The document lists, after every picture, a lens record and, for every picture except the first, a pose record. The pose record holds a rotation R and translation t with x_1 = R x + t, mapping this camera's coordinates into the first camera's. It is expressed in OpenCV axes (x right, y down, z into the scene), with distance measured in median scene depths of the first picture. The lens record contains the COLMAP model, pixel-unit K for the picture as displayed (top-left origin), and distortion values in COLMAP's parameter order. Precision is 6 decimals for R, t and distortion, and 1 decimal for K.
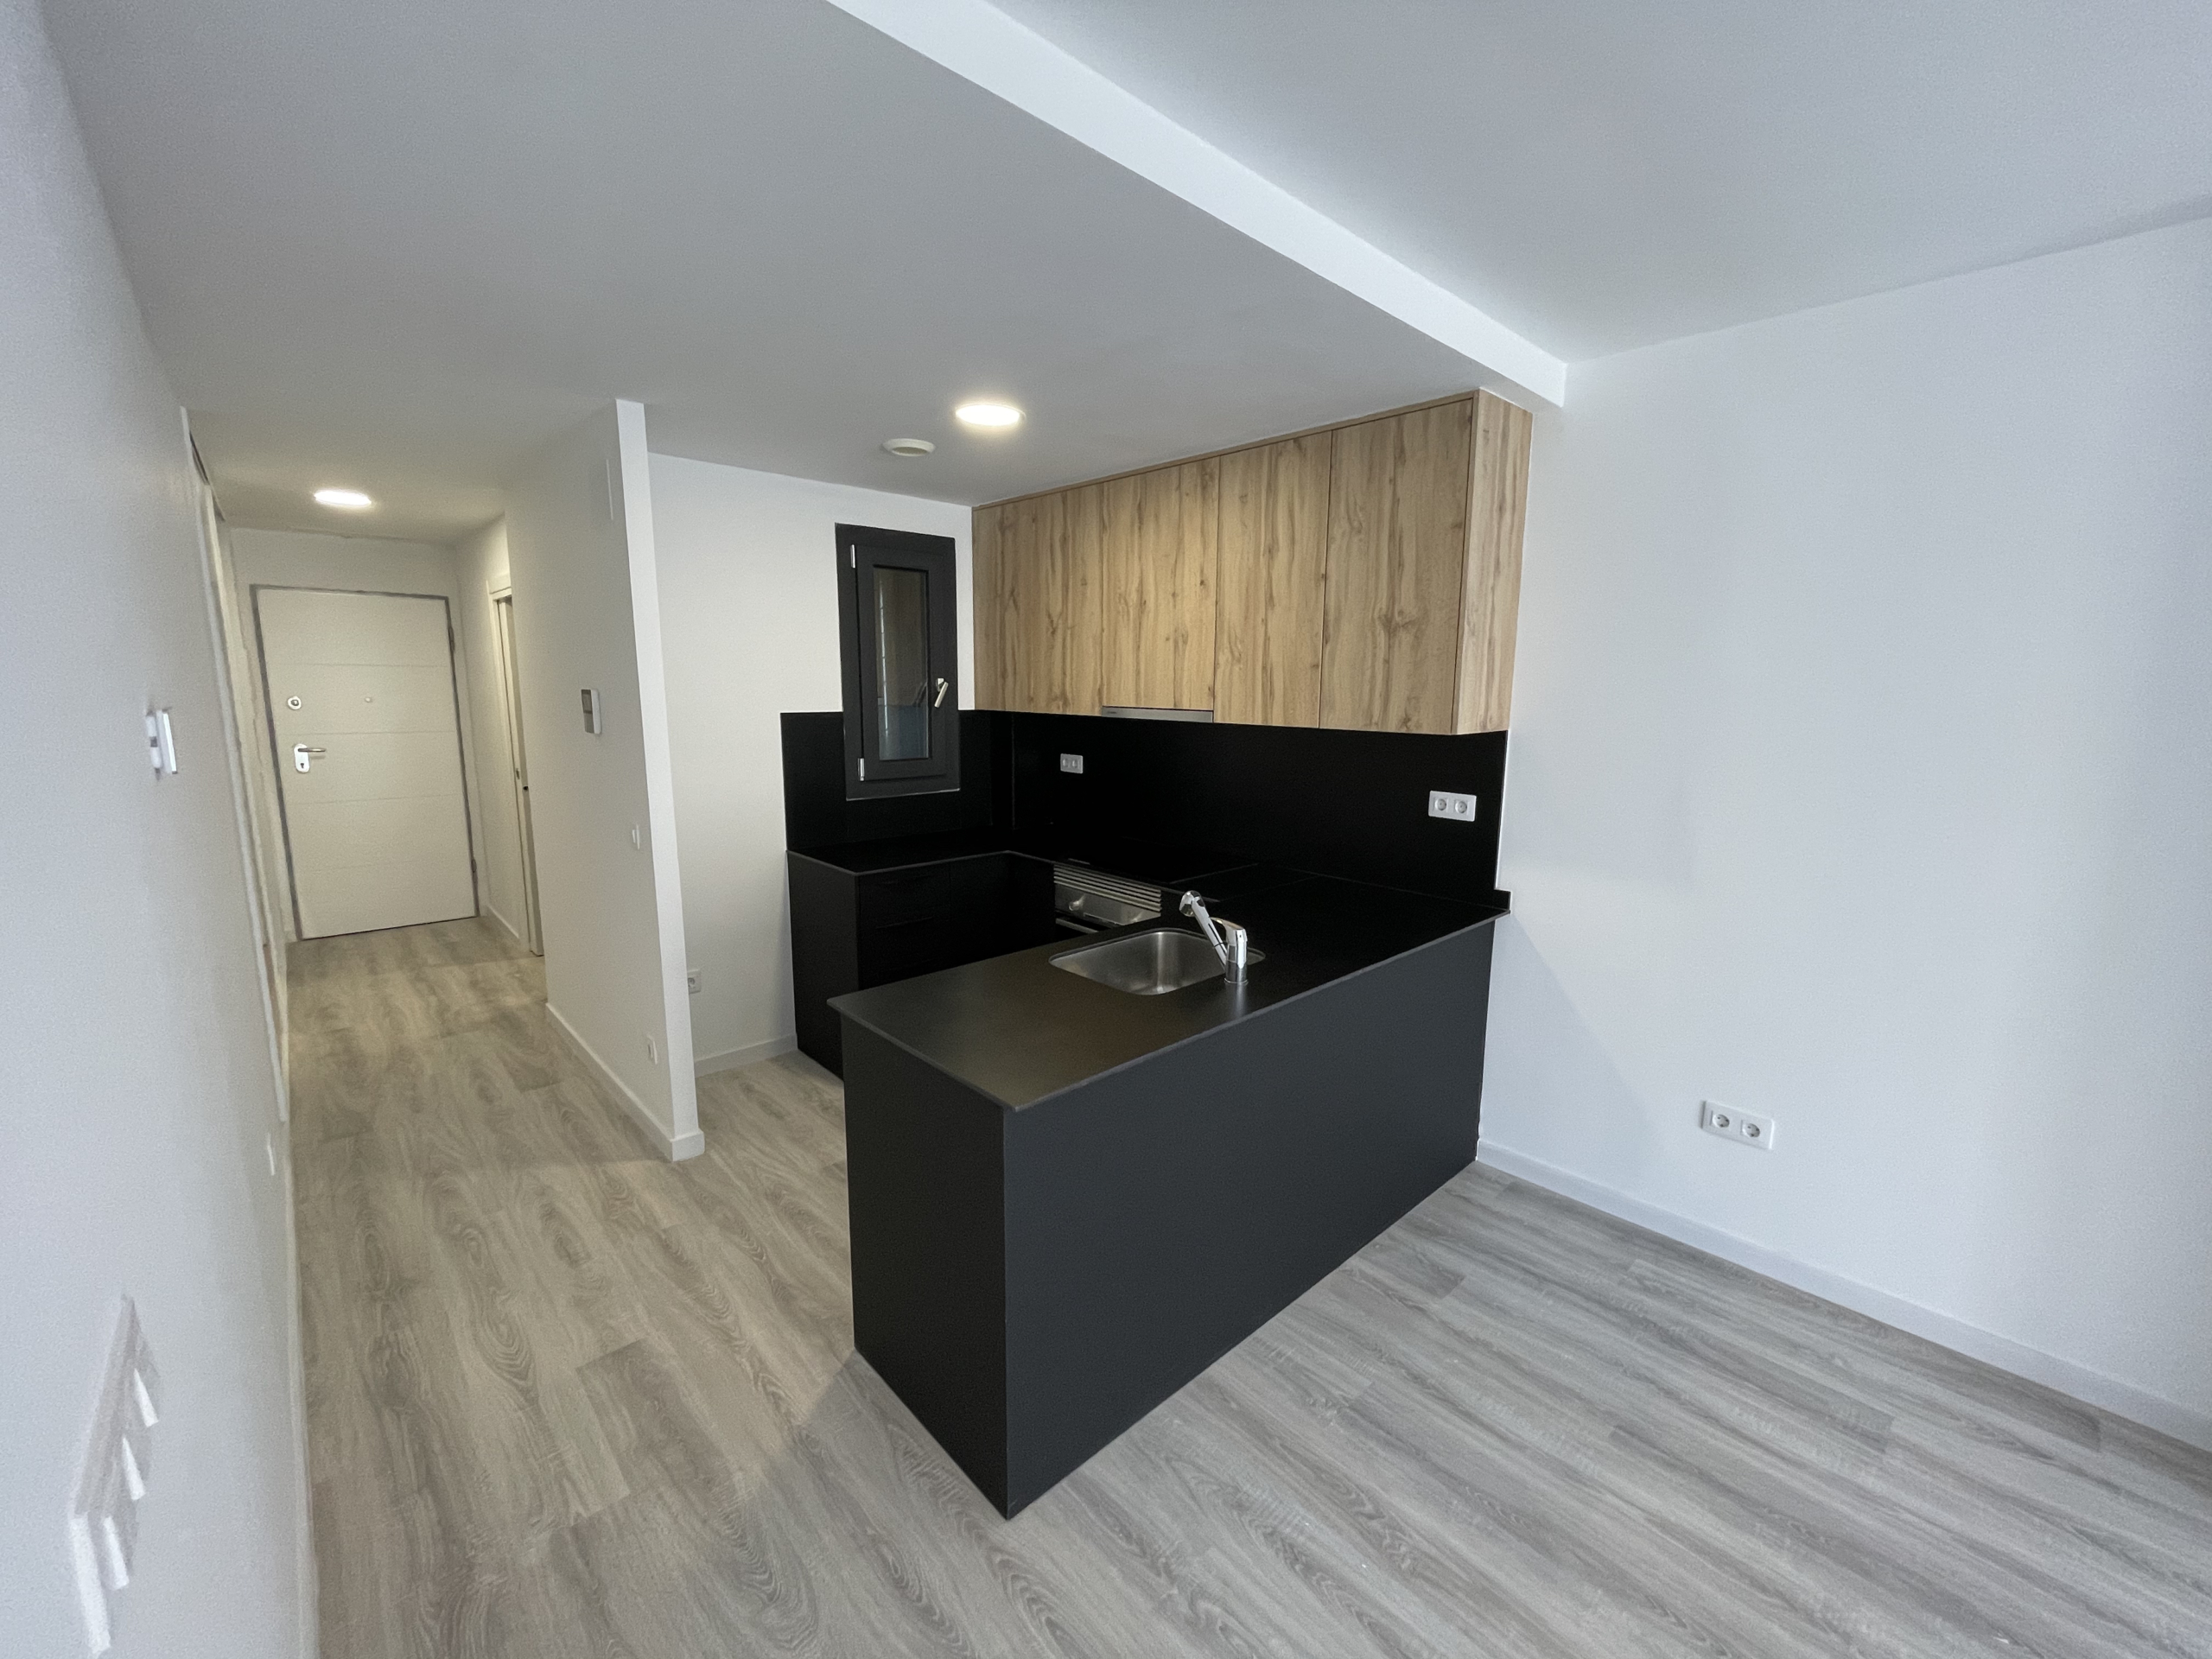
lens RADIAL K [[893.1, 0, 1106.4], [0, 893.1, 839.3], [0, 0, 1]] dist [-0.002603, 0.000220]
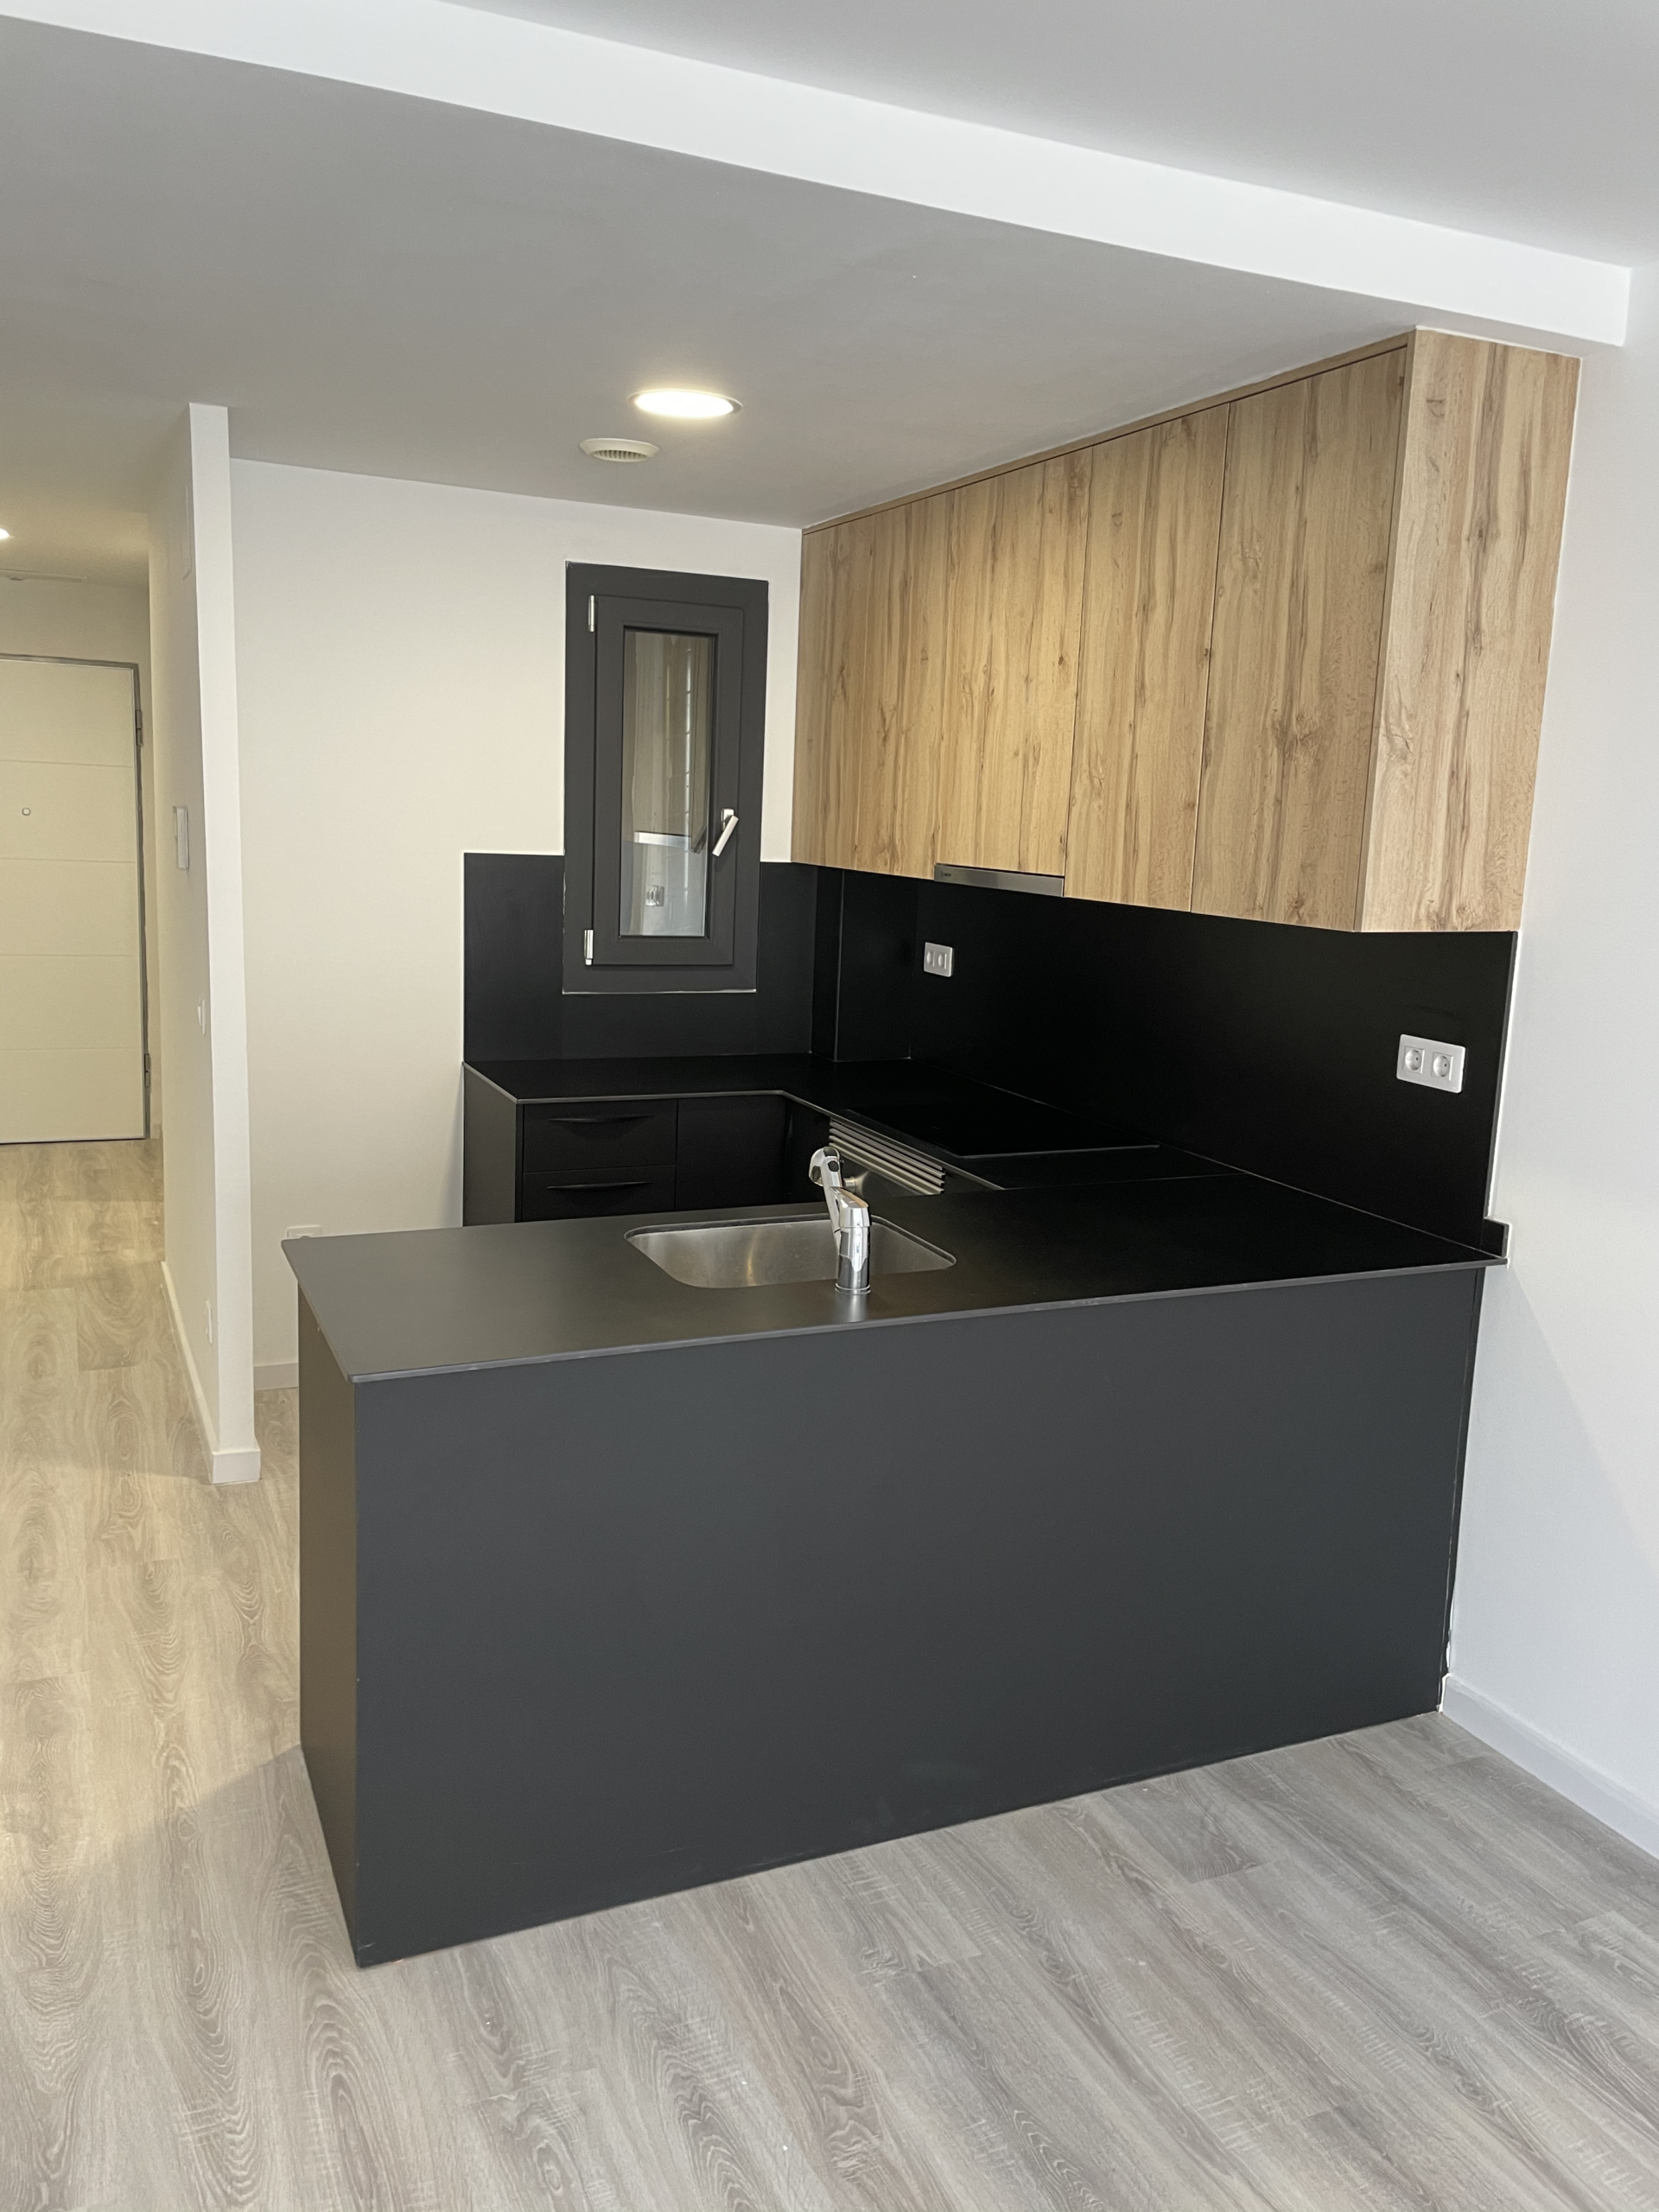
lens RADIAL K [[1688.8, 0, 829.5], [0, 1688.8, 1106.0], [0, 0, 1]] dist [0.093294, -0.140212]
pose [[0.945898, 0.085015, -0.313130, 0.387299], [-0.086740, 0.996195, 0.008444, 0.013507], [0.312656, 0.019173, 0.949673, -0.133499]]
